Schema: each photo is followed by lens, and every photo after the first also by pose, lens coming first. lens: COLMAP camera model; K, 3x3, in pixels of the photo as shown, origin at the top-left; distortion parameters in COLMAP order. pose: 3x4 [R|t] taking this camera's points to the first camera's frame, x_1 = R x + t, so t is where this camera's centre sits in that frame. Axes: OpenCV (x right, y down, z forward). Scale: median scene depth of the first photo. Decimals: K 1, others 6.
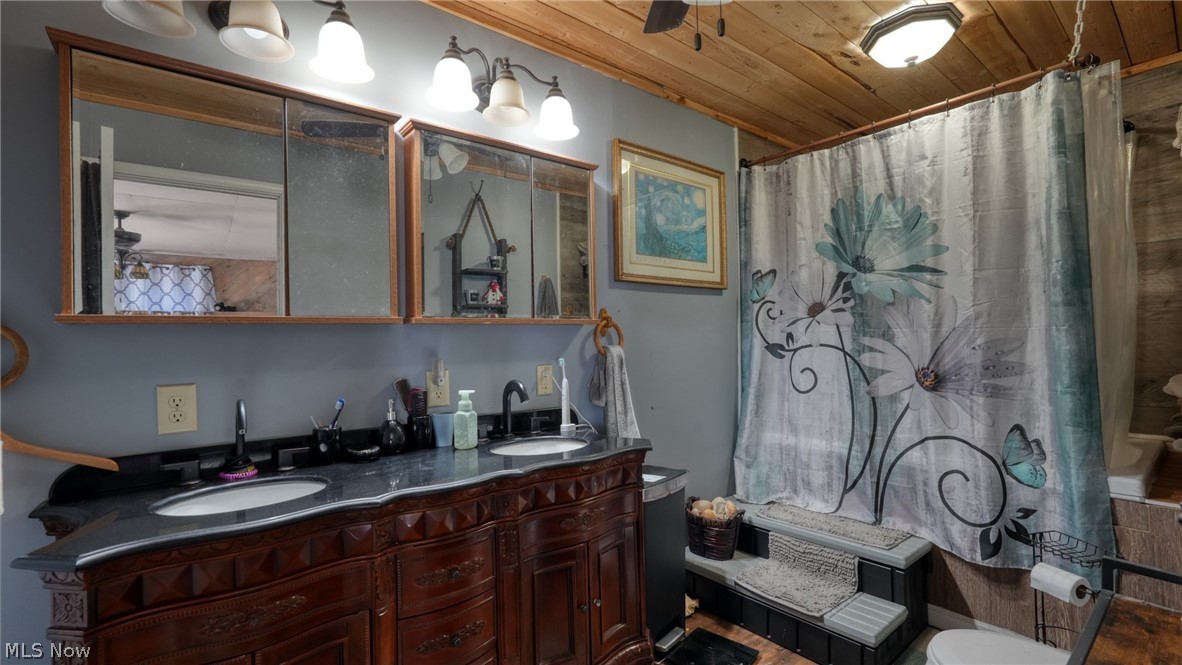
lens RADIAL K [[517.9, 0, 590.7], [0, 517.9, 332.0], [0, 0, 1]] dist [-0.014647, 0.007177]
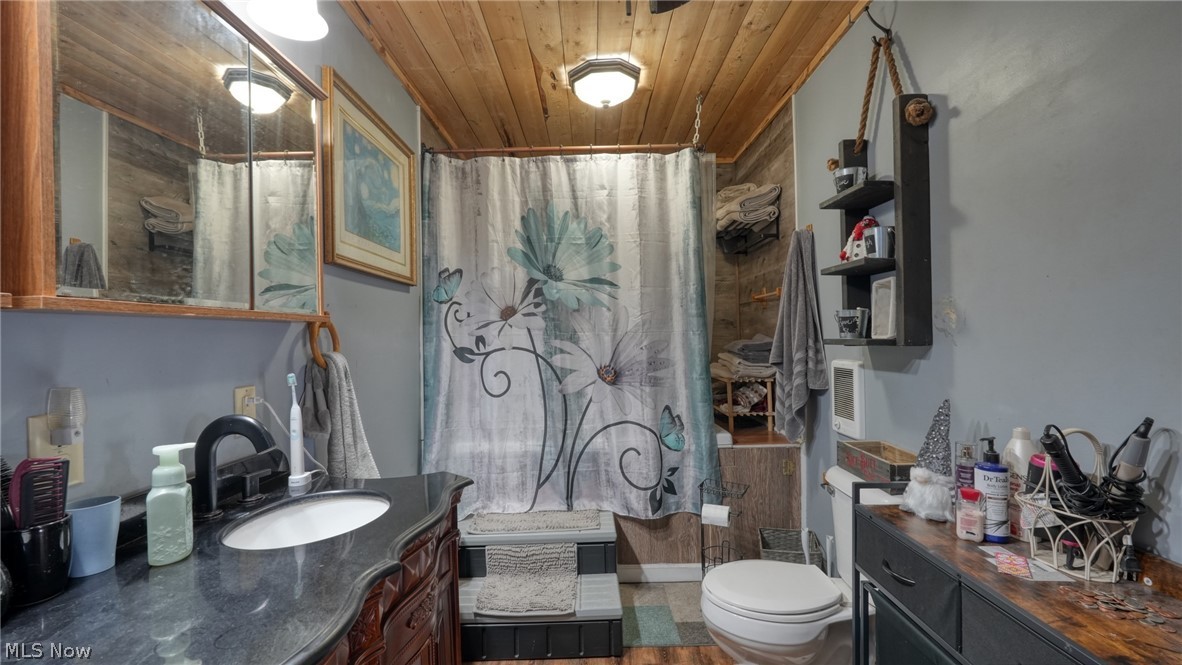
lens RADIAL K [[517.9, 0, 590.0], [0, 517.9, 331.5], [0, 0, 1]] dist [-0.014647, 0.007177]
pose [[0.631543, 0.009238, 0.775285, -0.282202], [-0.001861, 0.999944, -0.010399, 0.003292], [-0.775338, 0.005124, 0.631525, 0.267840]]
